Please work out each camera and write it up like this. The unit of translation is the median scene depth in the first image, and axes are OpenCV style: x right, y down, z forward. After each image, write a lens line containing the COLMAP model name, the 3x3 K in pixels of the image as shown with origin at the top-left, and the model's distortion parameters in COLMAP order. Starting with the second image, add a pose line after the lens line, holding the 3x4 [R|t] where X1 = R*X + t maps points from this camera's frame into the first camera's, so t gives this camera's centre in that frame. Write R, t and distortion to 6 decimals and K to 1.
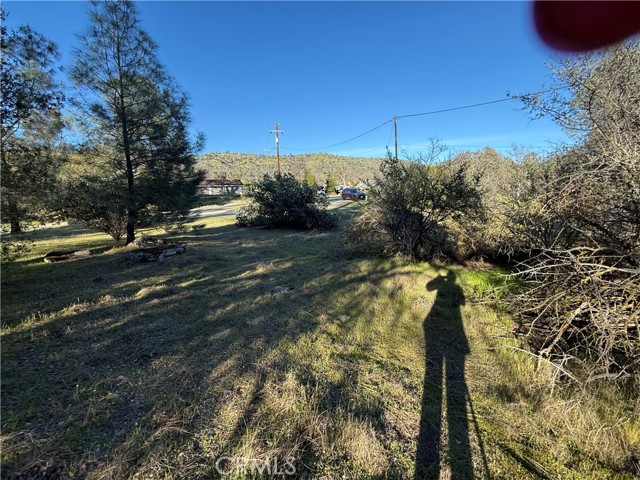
lens RADIAL K [[255.8, 0, 319.3], [0, 255.8, 240.3], [0, 0, 1]] dist [0.000586, 0.000089]
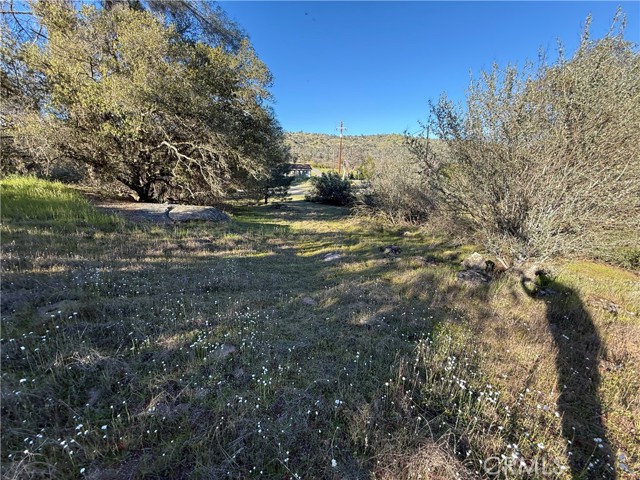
lens RADIAL K [[255.8, 0, 319.3], [0, 255.8, 240.3], [0, 0, 1]] dist [0.000586, 0.000089]
pose [[0.966110, 0.105902, -0.235408, 0.283194], [-0.088498, 0.992584, 0.083337, 0.074367], [0.242488, -0.059679, 0.968317, -0.910703]]
